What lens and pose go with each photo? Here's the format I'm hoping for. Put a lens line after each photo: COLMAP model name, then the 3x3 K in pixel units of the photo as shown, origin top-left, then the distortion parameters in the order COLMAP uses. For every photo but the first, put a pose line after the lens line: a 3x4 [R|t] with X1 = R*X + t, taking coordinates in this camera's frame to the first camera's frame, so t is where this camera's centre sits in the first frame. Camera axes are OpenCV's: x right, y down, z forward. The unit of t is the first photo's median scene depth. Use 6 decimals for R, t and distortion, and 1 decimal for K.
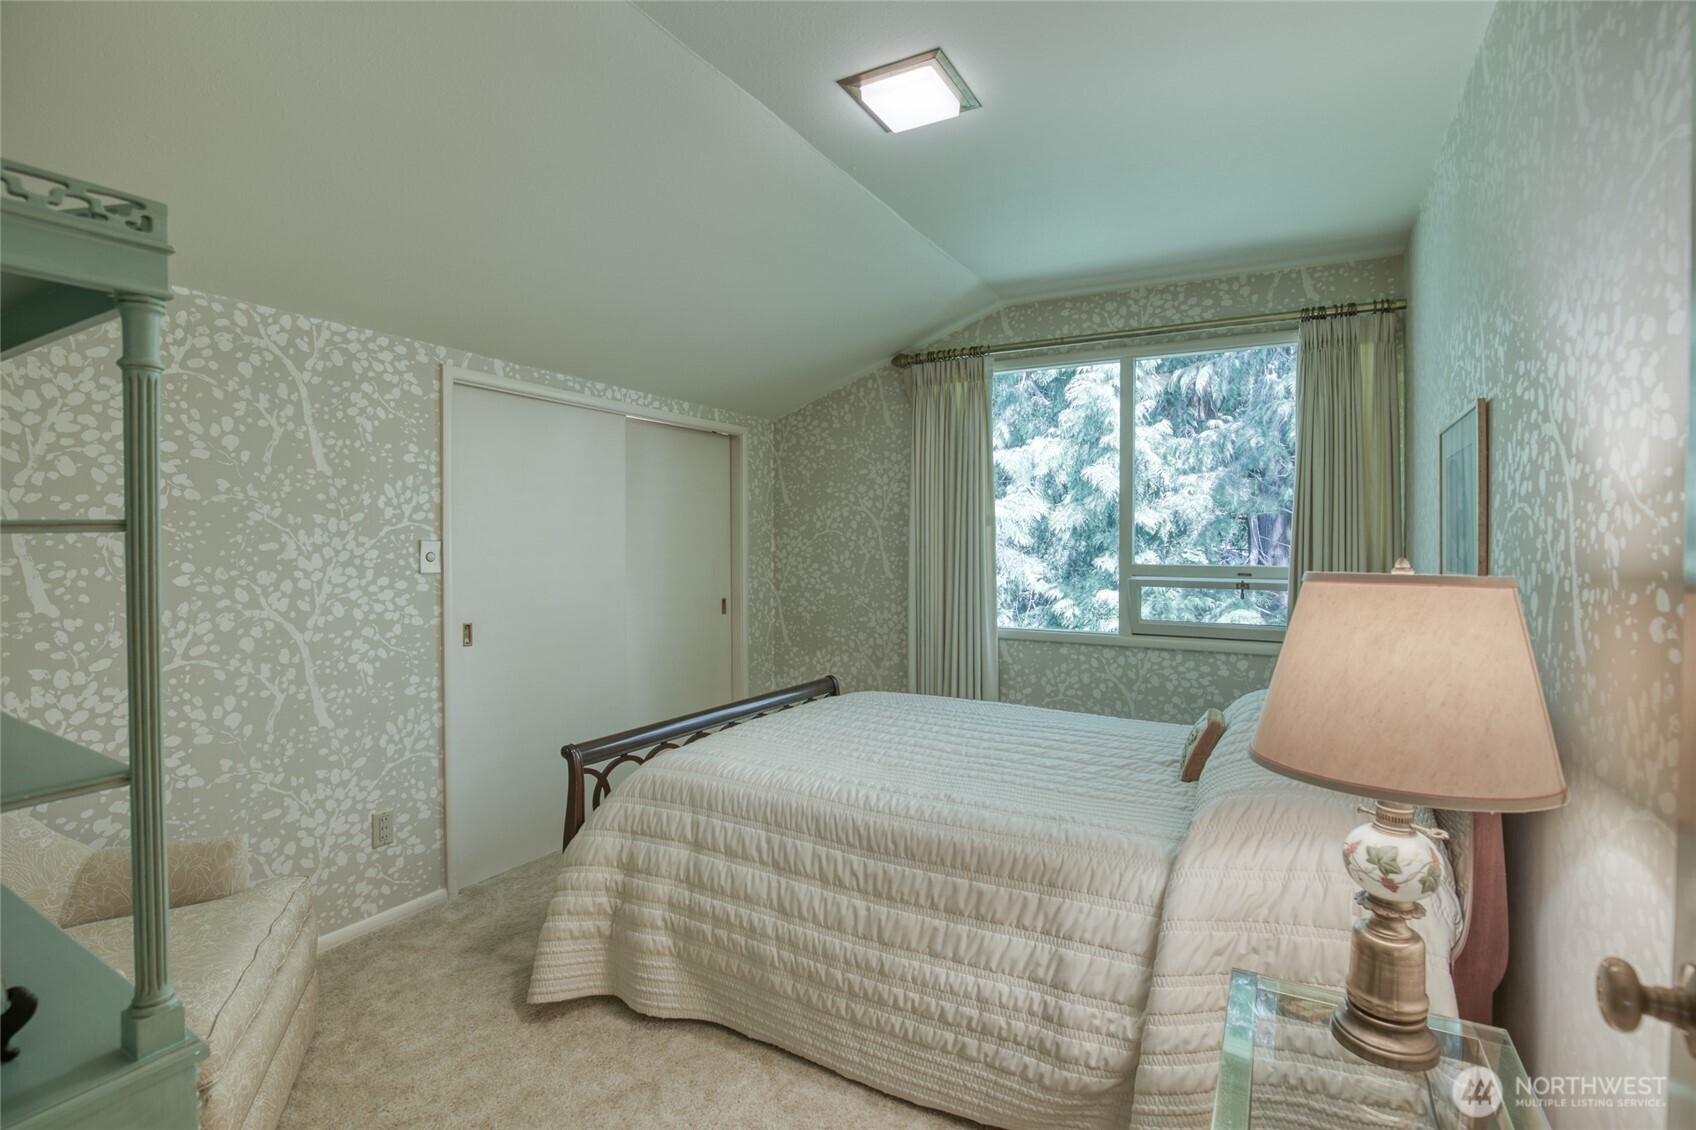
lens RADIAL K [[789.6, 0, 837.0], [0, 789.6, 554.5], [0, 0, 1]] dist [-0.027210, 0.001297]
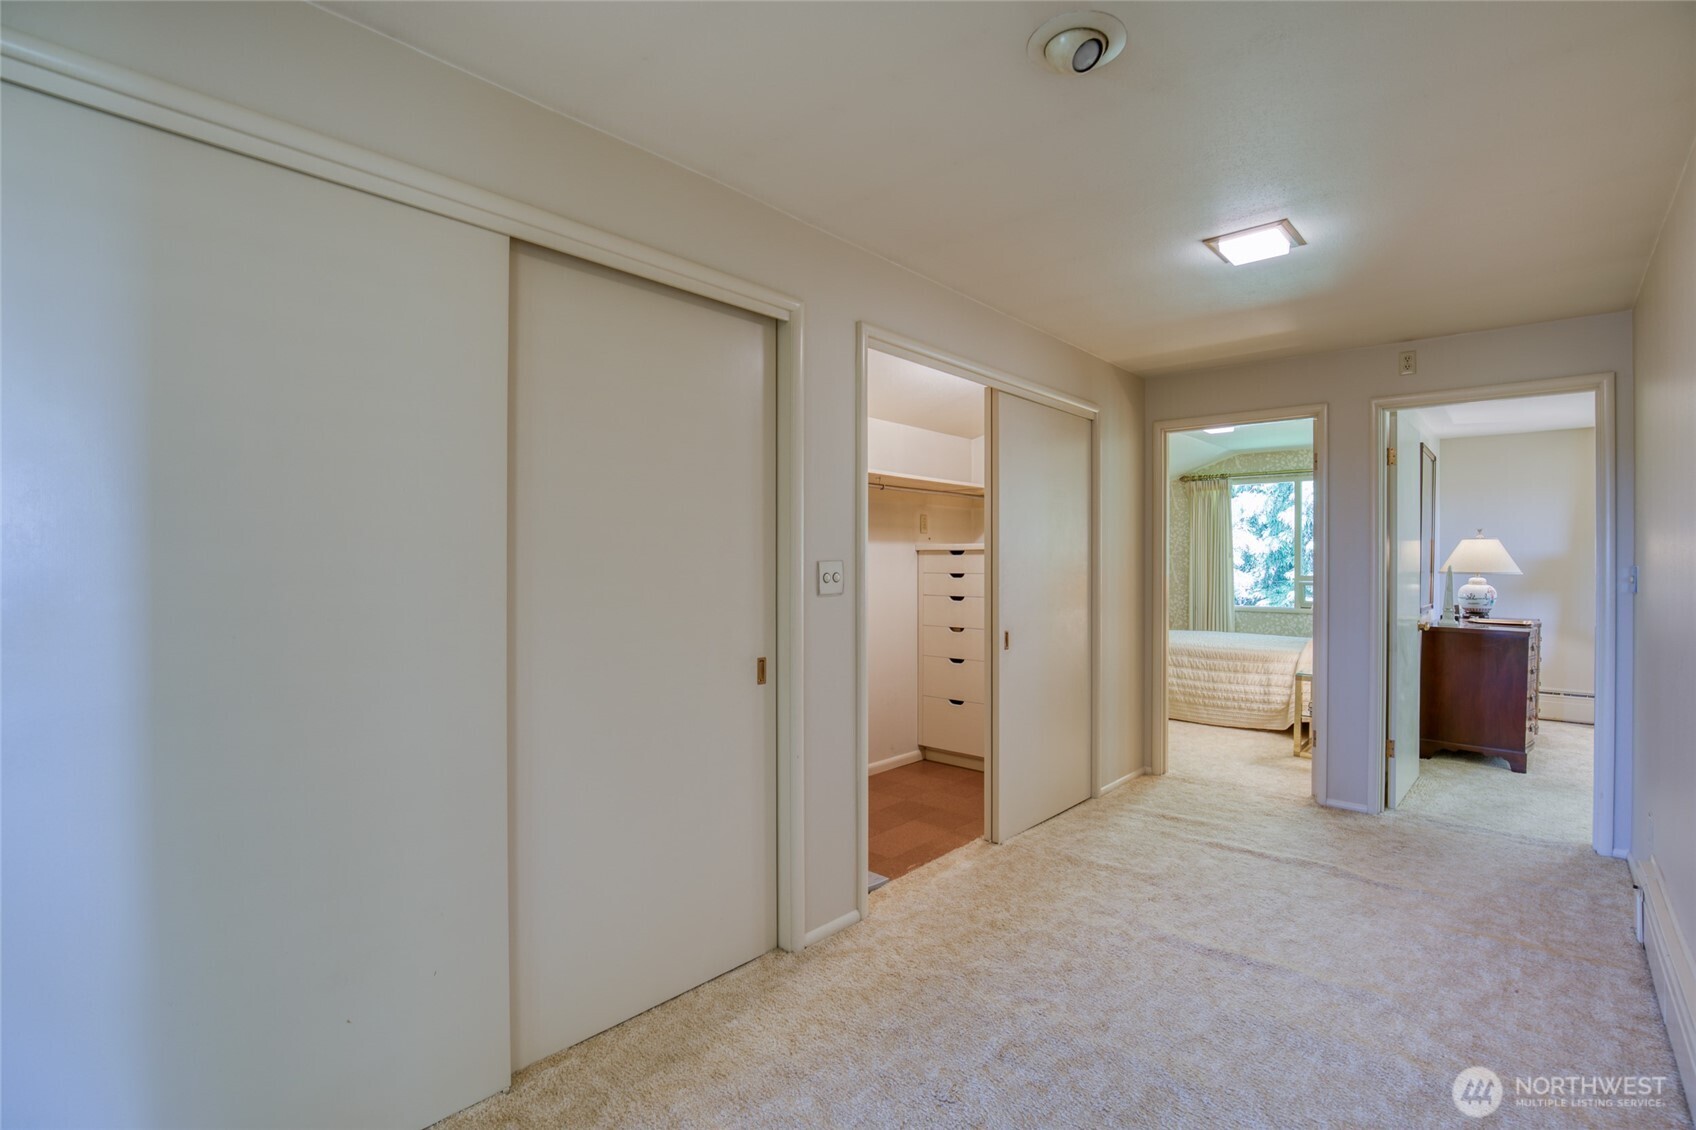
lens RADIAL K [[789.6, 0, 861.2], [0, 789.6, 566.3], [0, 0, 1]] dist [-0.027210, 0.001297]
pose [[0.982056, -0.000187, -0.188589, -0.780790], [-0.001356, 0.999967, -0.008056, 0.014241], [0.188584, 0.008167, 0.982023, -2.581250]]
